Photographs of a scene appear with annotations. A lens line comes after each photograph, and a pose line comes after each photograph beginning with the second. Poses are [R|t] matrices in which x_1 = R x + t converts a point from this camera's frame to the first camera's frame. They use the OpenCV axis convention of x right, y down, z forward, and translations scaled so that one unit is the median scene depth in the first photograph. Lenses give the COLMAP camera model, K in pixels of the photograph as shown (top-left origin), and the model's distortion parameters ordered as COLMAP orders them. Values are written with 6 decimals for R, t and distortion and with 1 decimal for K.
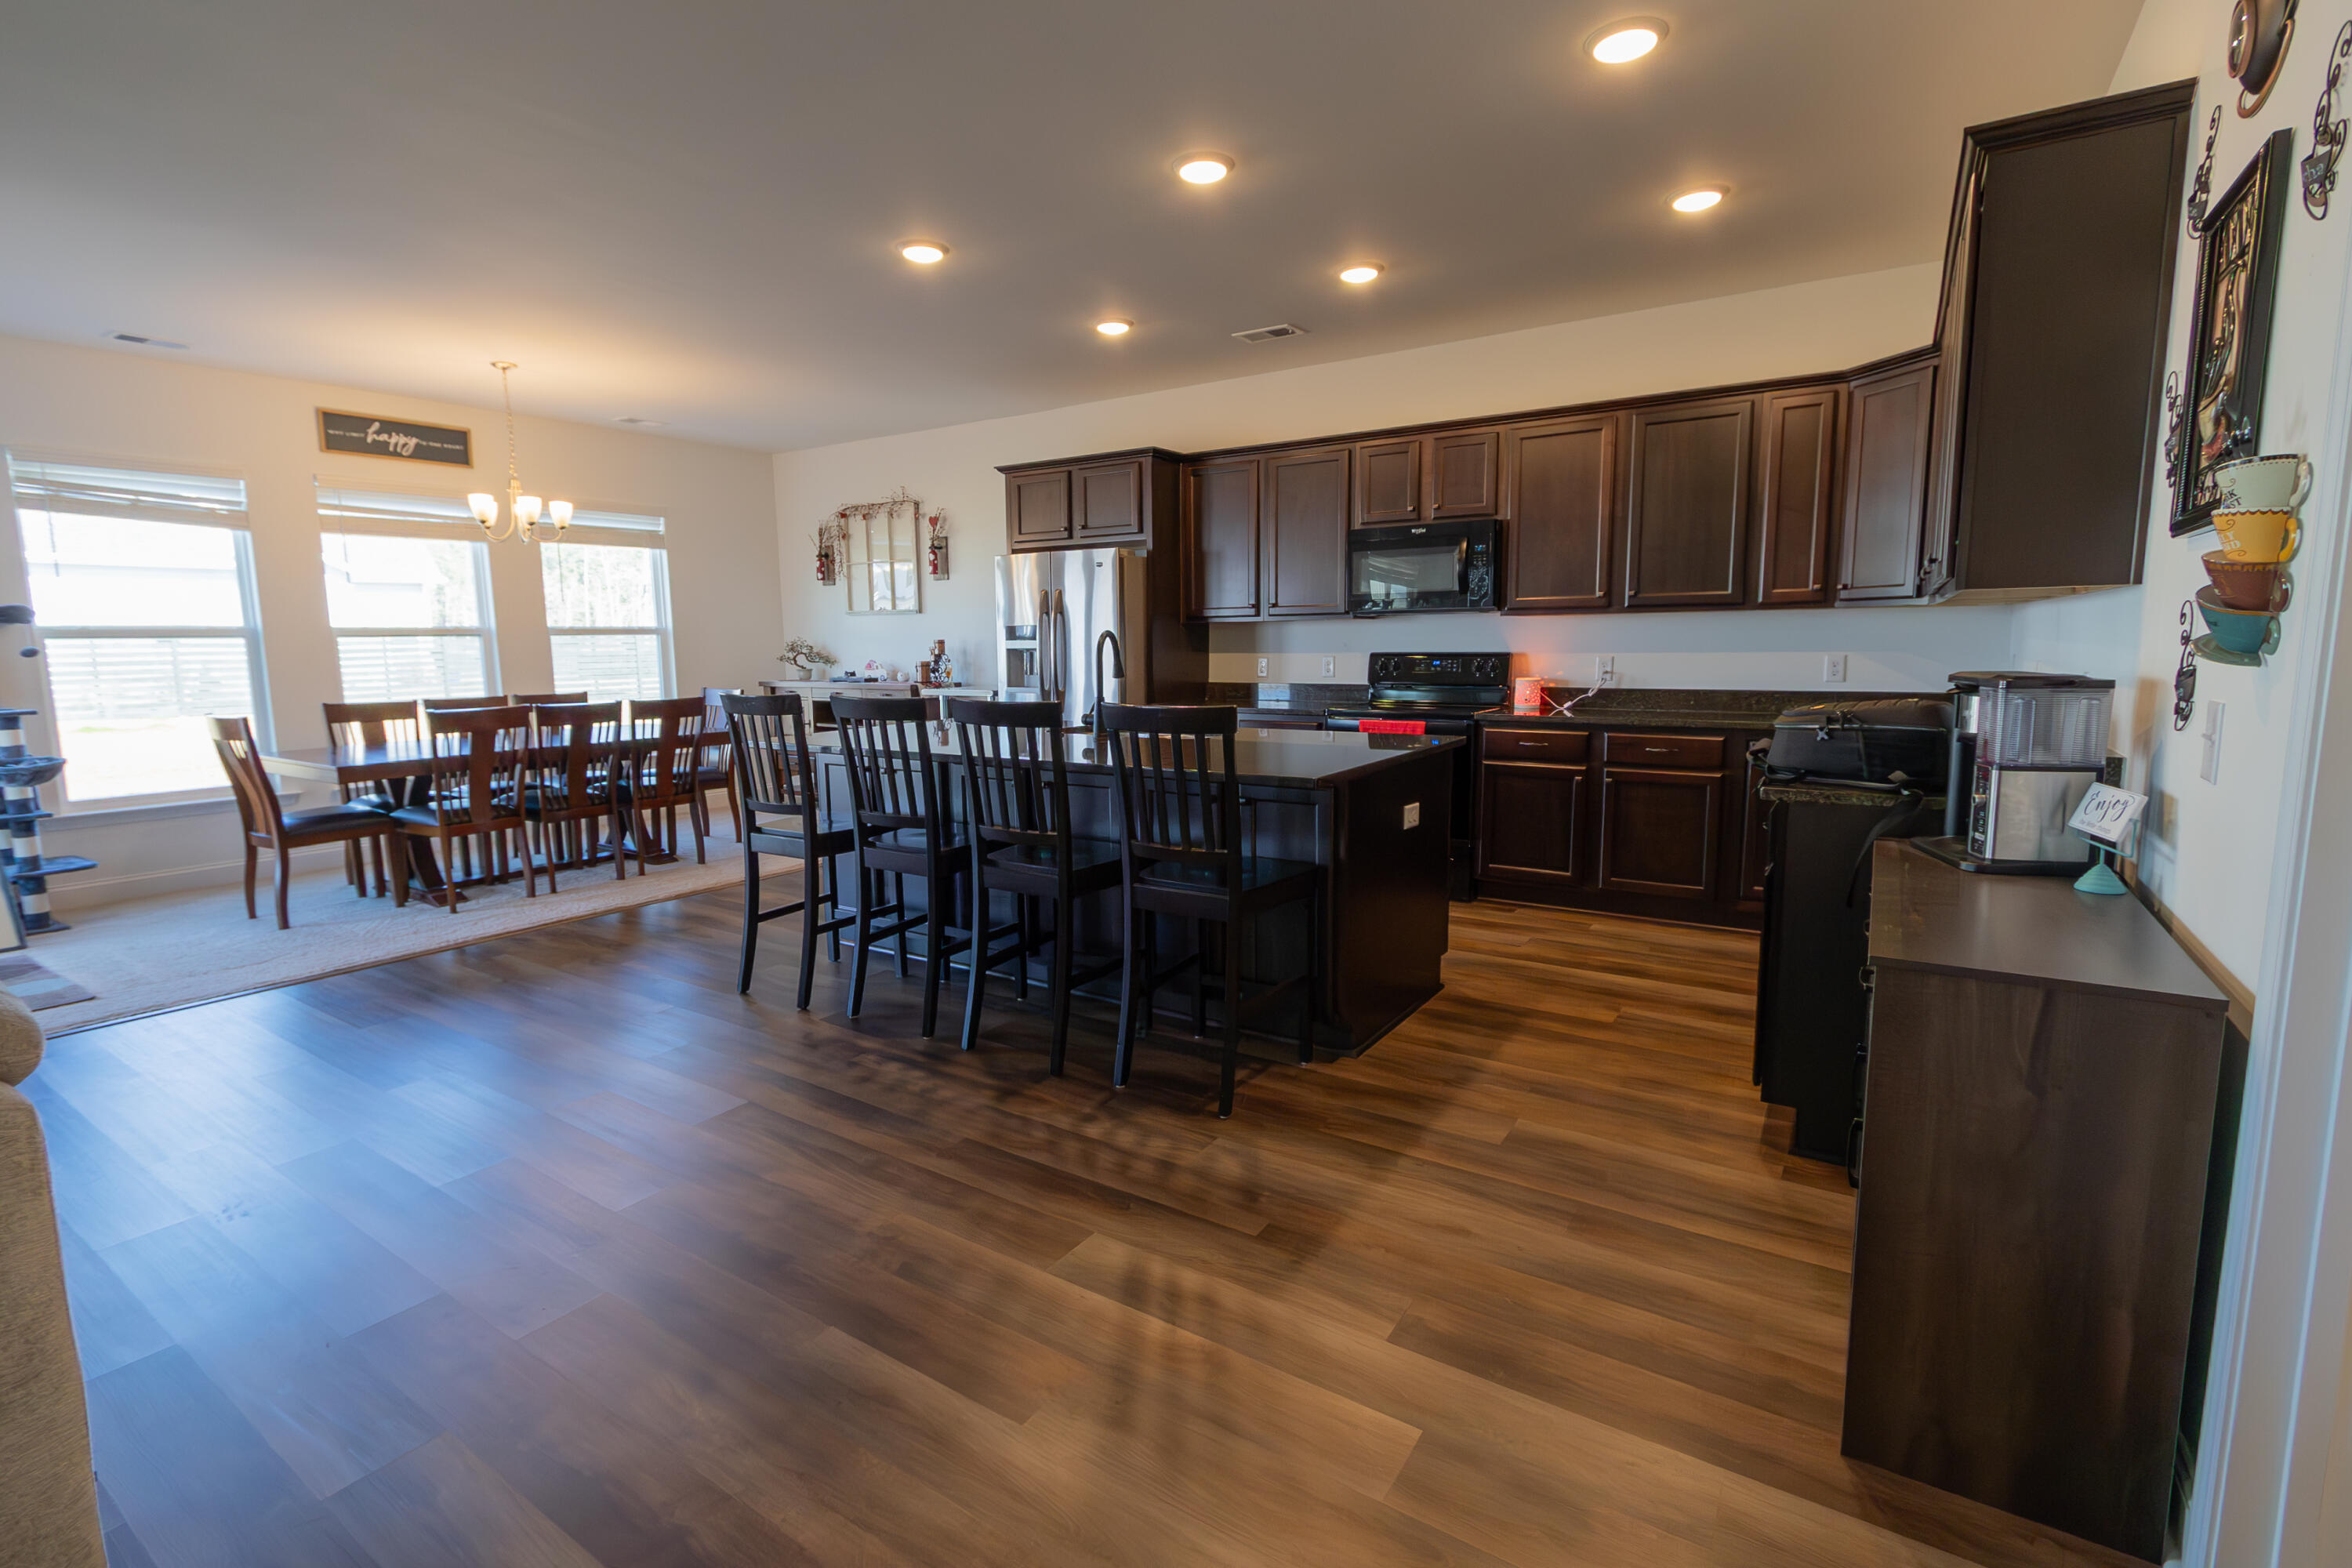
lens RADIAL K [[1082.5, 0, 1160.3], [0, 1082.5, 779.1], [0, 0, 1]] dist [-0.004757, -0.000774]
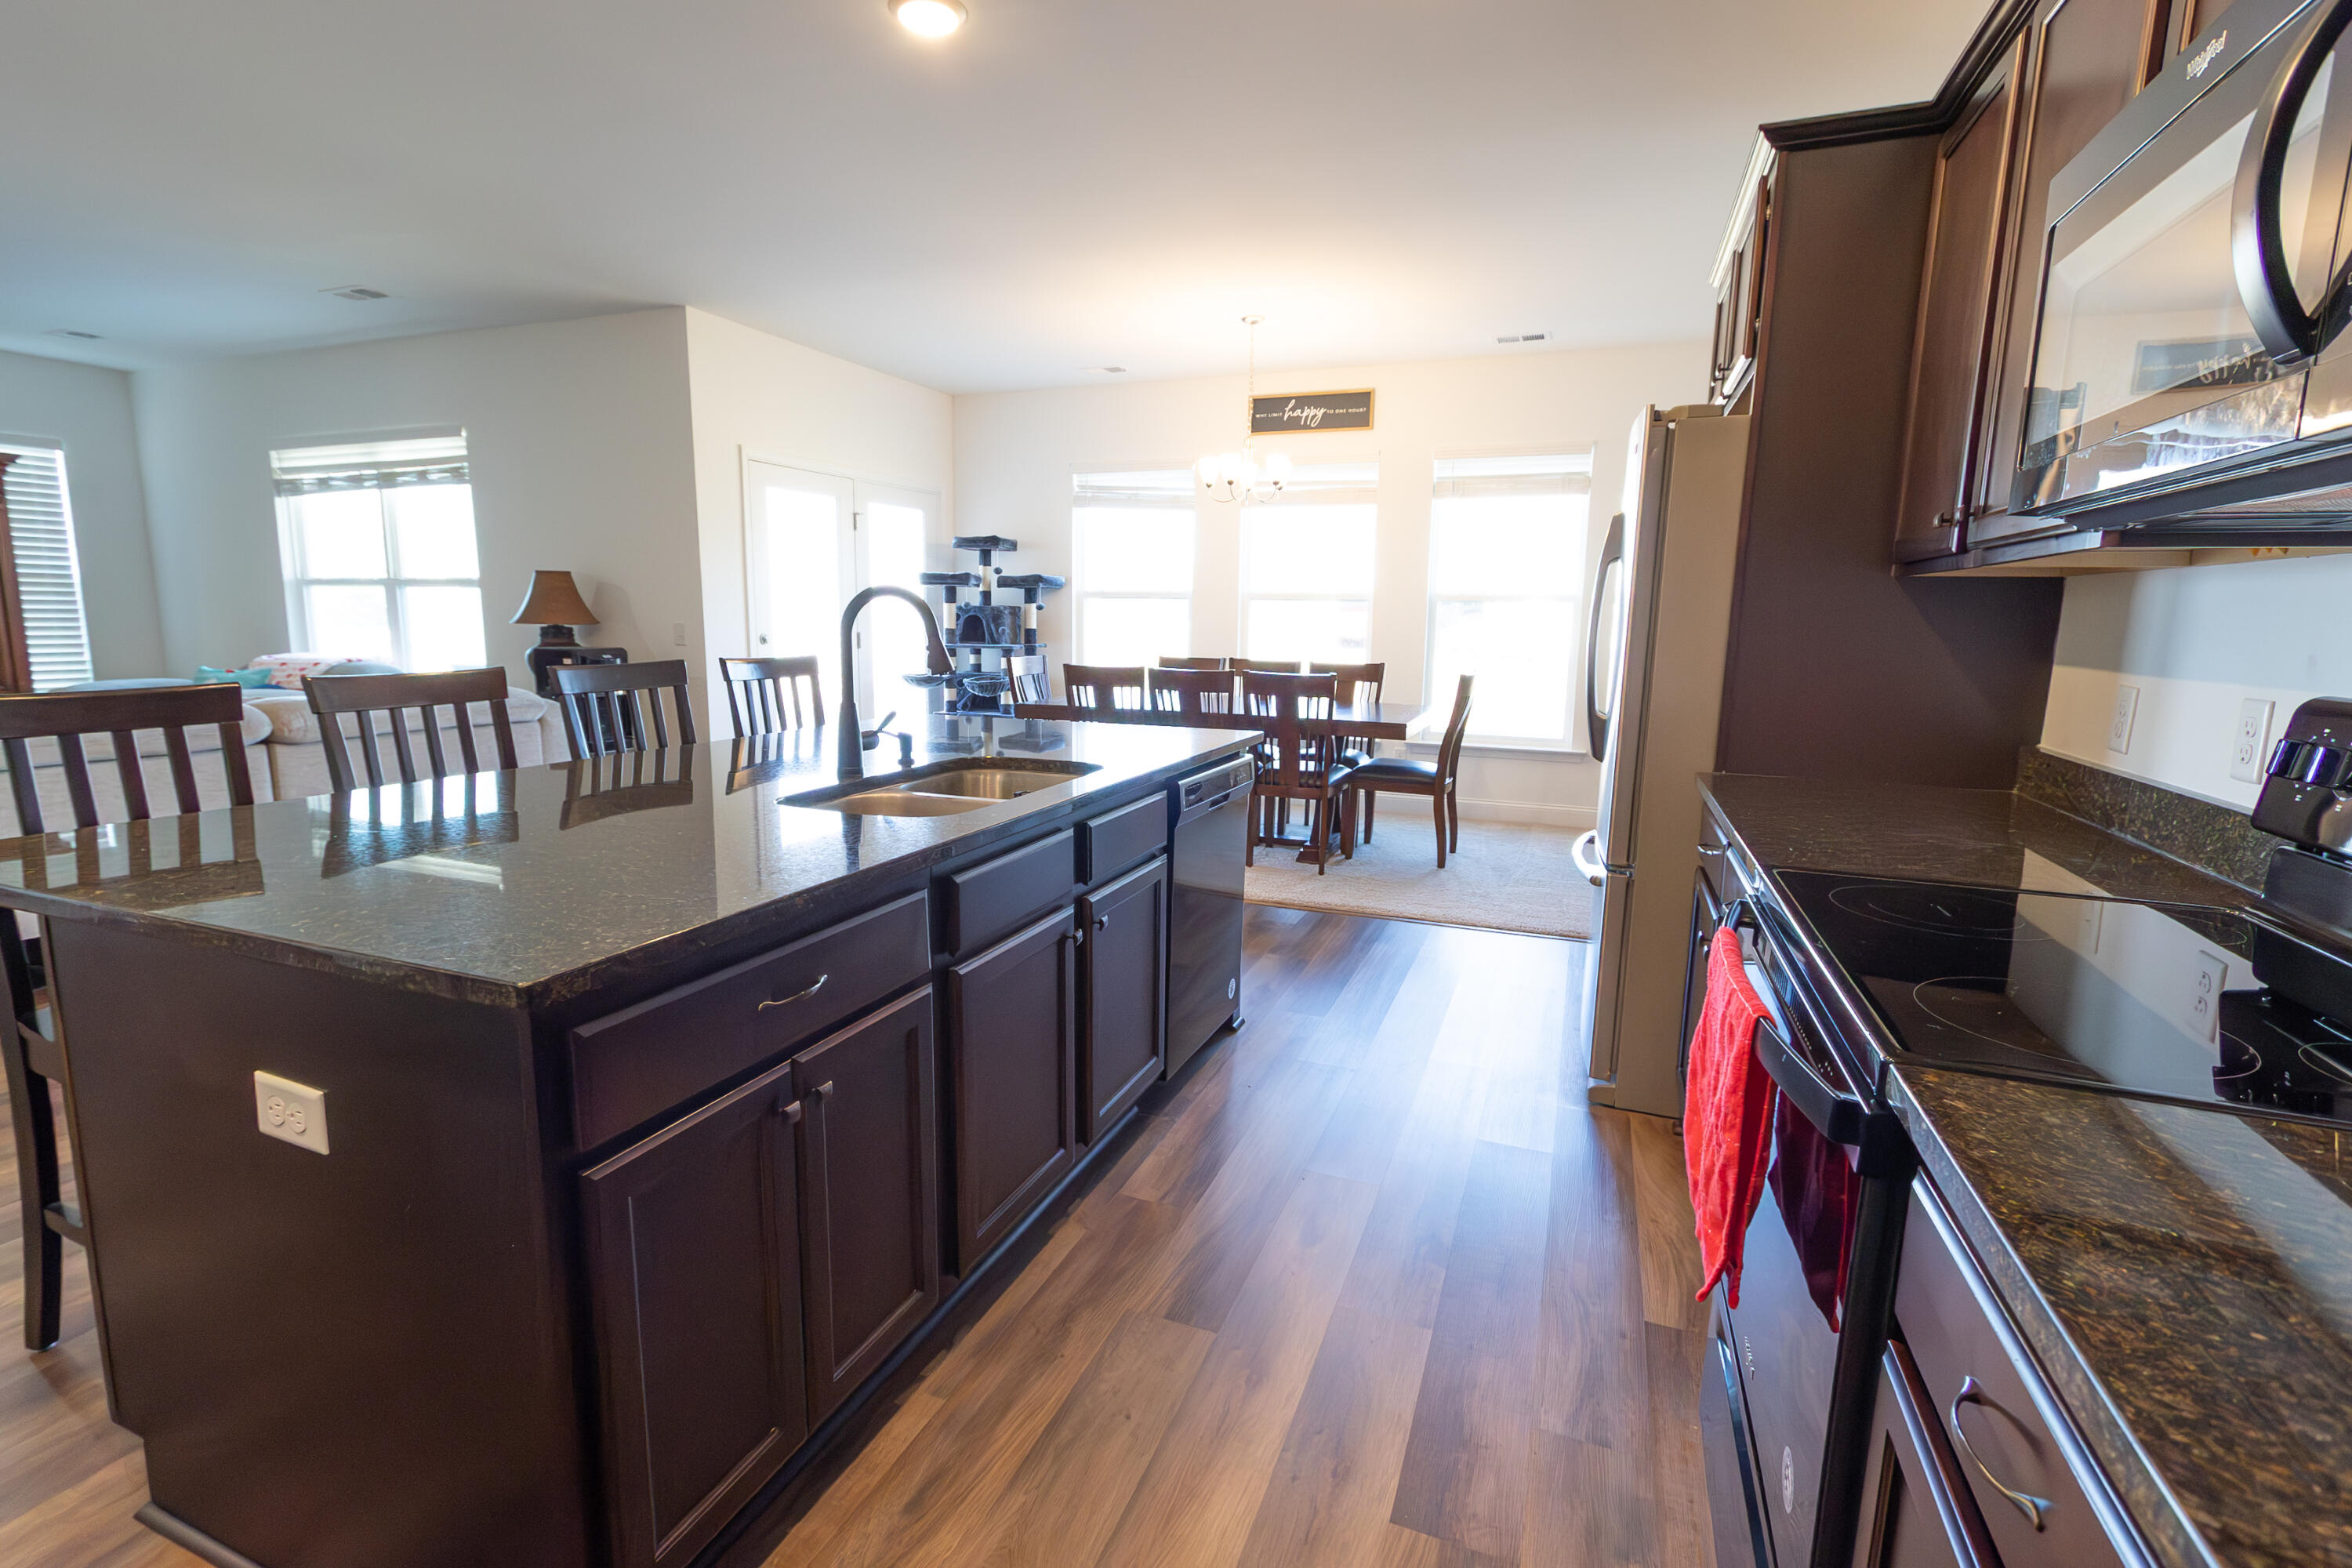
lens RADIAL K [[1082.5, 0, 1160.6], [0, 1082.5, 787.8], [0, 0, 1]] dist [-0.004757, -0.000774]
pose [[0.203965, 0.168450, -0.964377, 0.351658], [-0.145213, 0.979394, 0.140360, -0.088109], [0.968148, 0.111412, 0.224223, 0.693927]]
